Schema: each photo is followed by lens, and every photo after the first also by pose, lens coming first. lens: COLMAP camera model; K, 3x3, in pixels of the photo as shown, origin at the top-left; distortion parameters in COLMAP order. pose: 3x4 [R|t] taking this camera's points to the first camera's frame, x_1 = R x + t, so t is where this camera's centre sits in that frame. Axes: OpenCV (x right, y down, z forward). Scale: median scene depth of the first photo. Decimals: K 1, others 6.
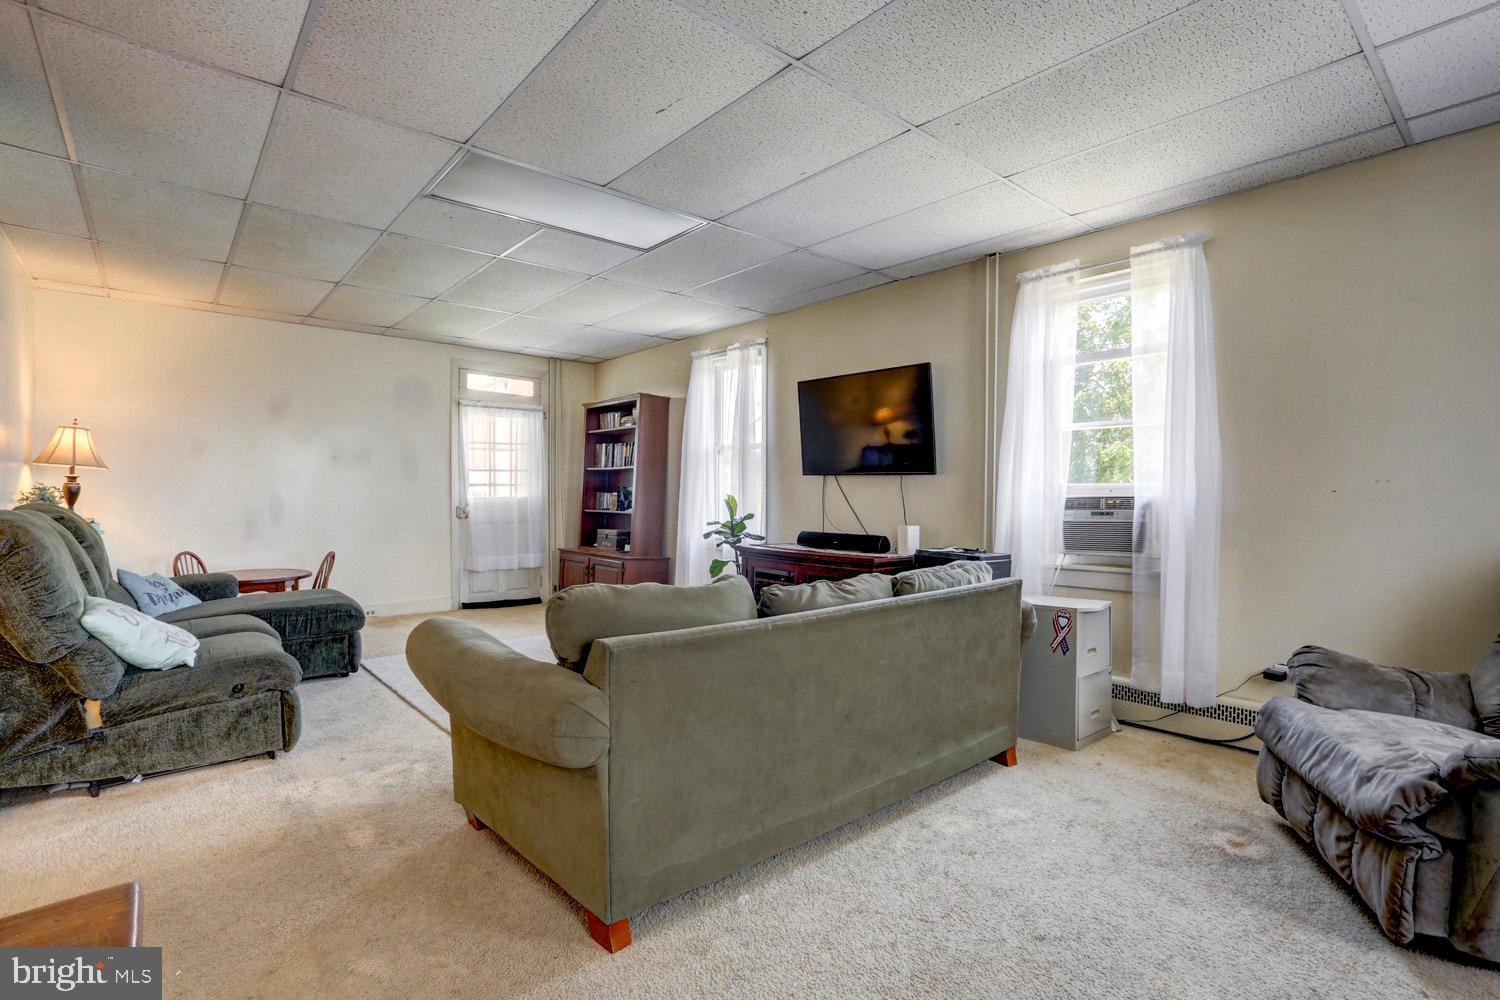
lens RADIAL K [[726.8, 0, 748.0], [0, 726.8, 500.4], [0, 0, 1]] dist [-0.074112, 0.032600]
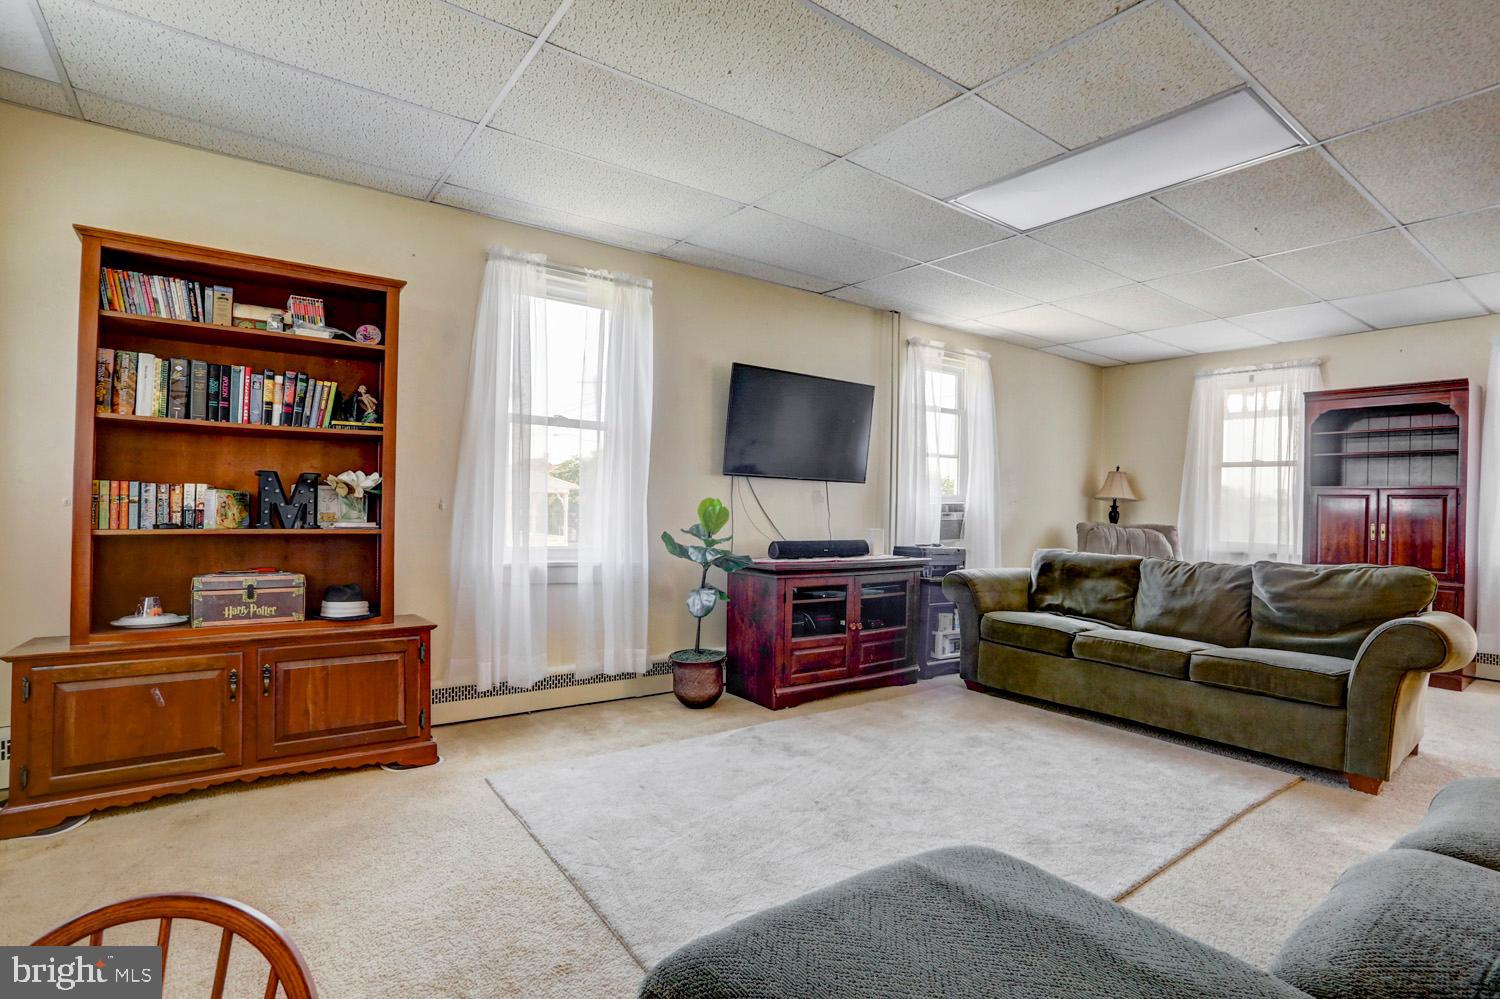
lens RADIAL K [[726.8, 0, 748.0], [0, 726.8, 499.9], [0, 0, 1]] dist [-0.074112, 0.032600]
pose [[0.076734, -0.008600, 0.997014, -0.667251], [-0.017793, 0.999792, 0.009994, -0.013167], [-0.996893, -0.018507, 0.076565, 0.806877]]
